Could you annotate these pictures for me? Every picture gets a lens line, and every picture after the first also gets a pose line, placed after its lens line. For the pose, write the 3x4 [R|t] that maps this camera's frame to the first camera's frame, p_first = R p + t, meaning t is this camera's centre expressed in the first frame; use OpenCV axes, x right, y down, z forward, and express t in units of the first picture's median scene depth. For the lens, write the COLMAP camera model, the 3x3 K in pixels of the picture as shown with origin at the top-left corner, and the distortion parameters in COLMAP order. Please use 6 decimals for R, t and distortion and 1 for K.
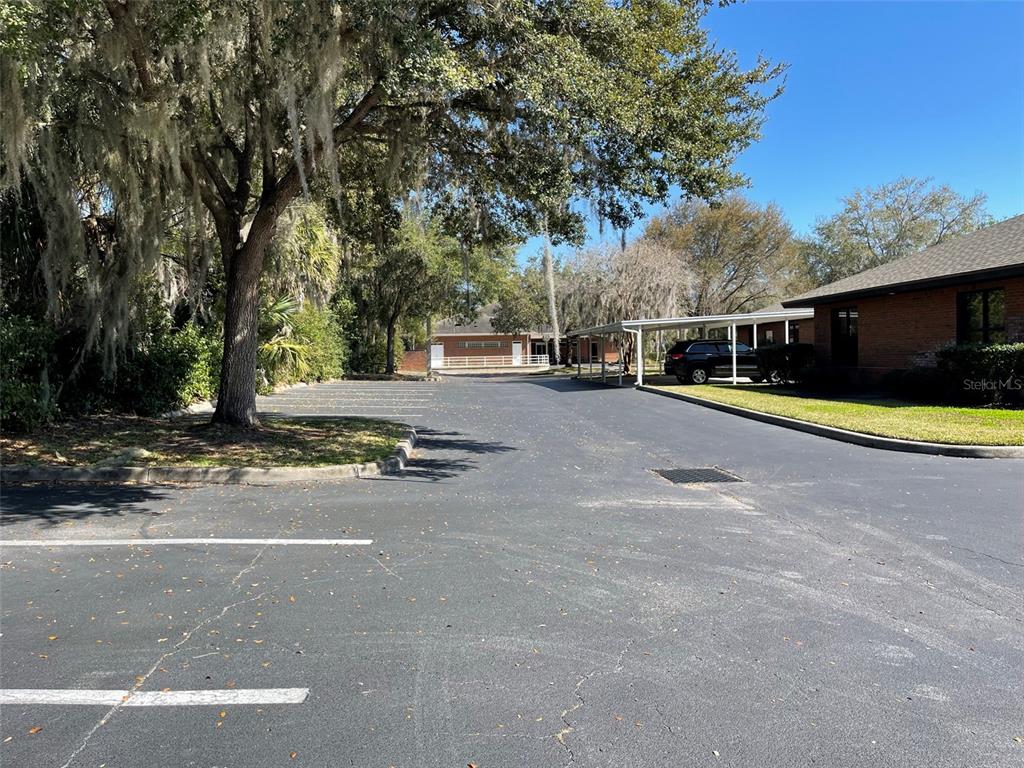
lens RADIAL K [[777.5, 0, 512.9], [0, 777.5, 380.9], [0, 0, 1]] dist [0.006145, -0.001103]
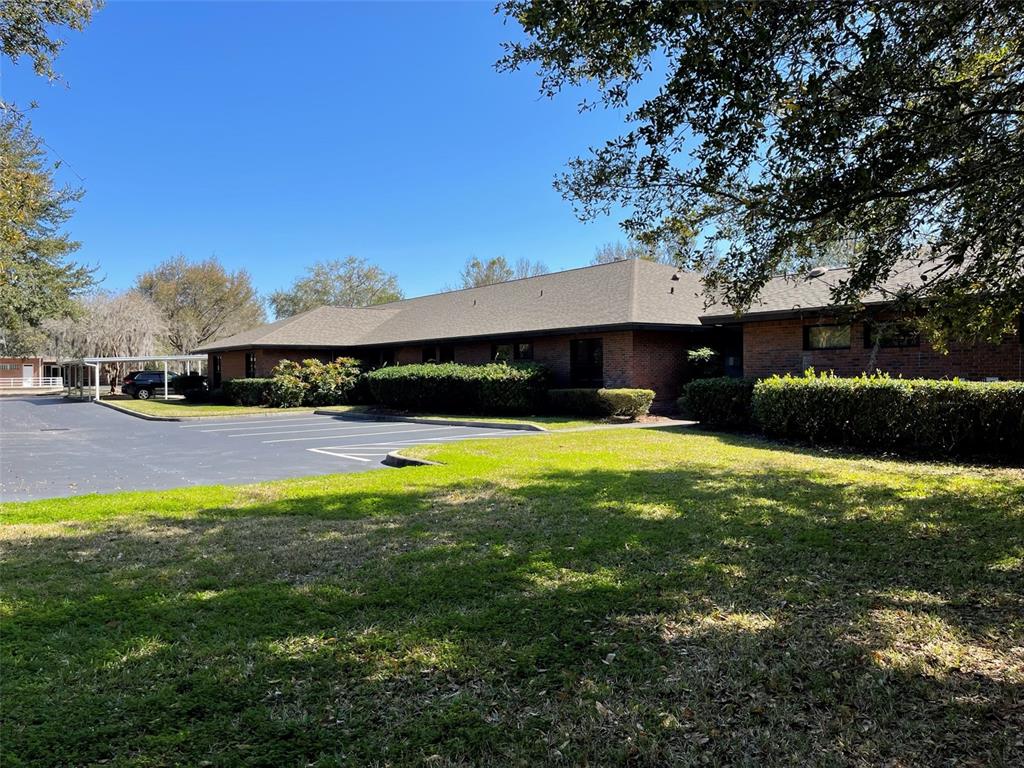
lens RADIAL K [[777.5, 0, 513.7], [0, 777.5, 383.8], [0, 0, 1]] dist [0.006145, -0.001103]
pose [[0.856947, 0.006558, 0.515362, 0.050128], [0.006160, 0.999717, -0.022964, 0.008597], [-0.515367, 0.022854, 0.856665, -0.496907]]
